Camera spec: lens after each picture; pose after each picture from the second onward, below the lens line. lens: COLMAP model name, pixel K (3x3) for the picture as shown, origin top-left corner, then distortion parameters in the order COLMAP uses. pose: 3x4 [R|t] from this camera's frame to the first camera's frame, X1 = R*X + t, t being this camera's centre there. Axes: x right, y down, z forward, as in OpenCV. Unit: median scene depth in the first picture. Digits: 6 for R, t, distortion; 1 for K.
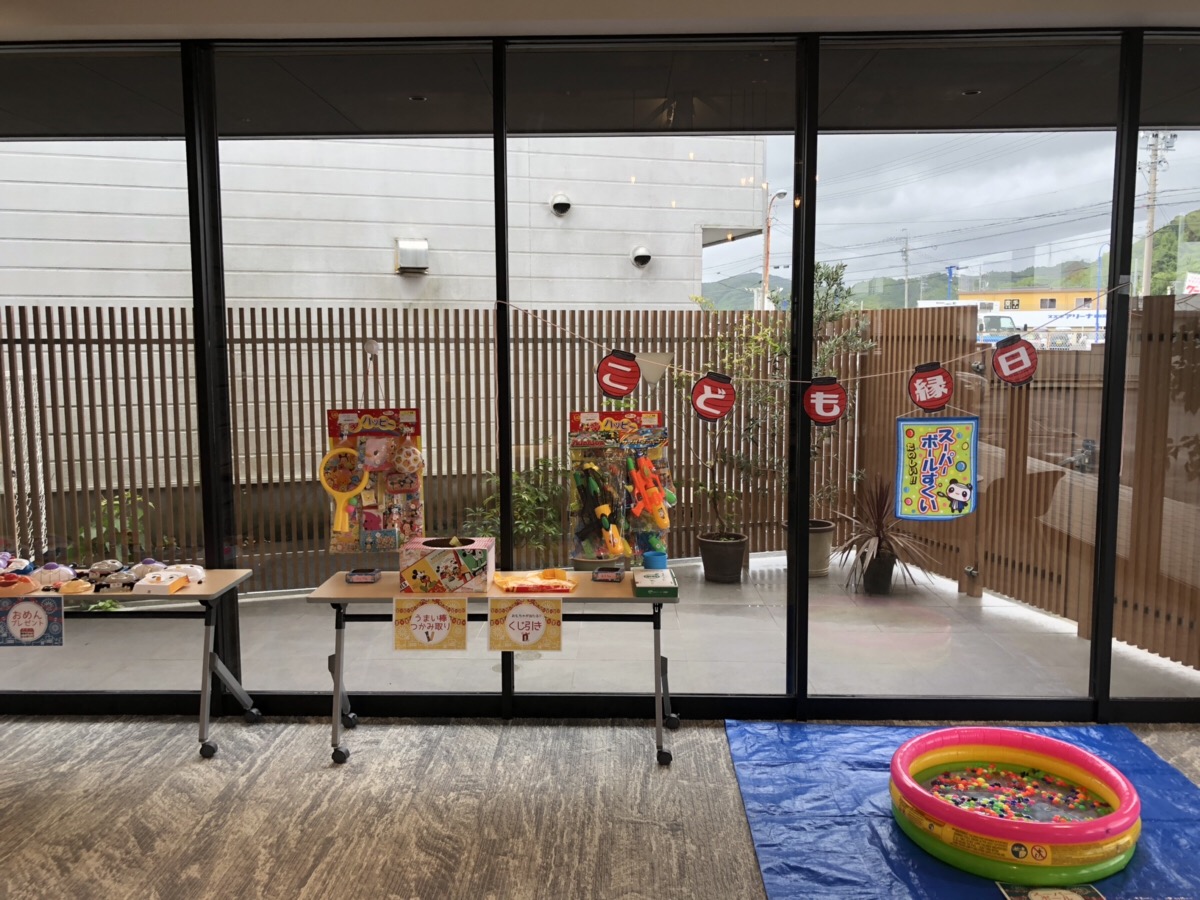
lens RADIAL K [[978.7, 0, 600.0], [0, 978.7, 450.0], [0, 0, 1]] dist [0.003832, 0.002417]
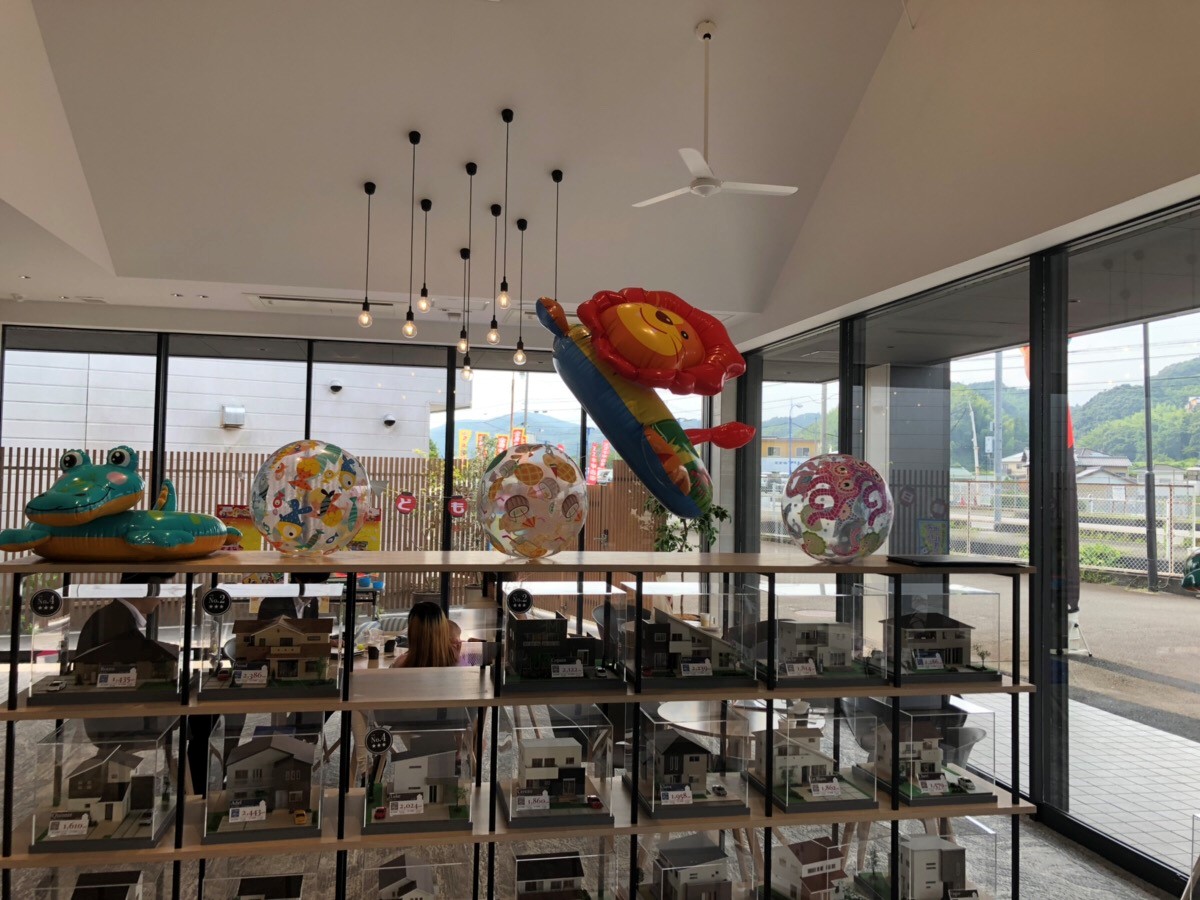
lens RADIAL K [[978.7, 0, 600.0], [0, 978.7, 450.0], [0, 0, 1]] dist [0.003832, 0.002417]
pose [[0.973265, 0.035384, 0.226943, 0.038215], [-0.003079, 0.989984, -0.141149, 0.129986], [-0.229664, 0.136677, 0.963625, -1.166590]]
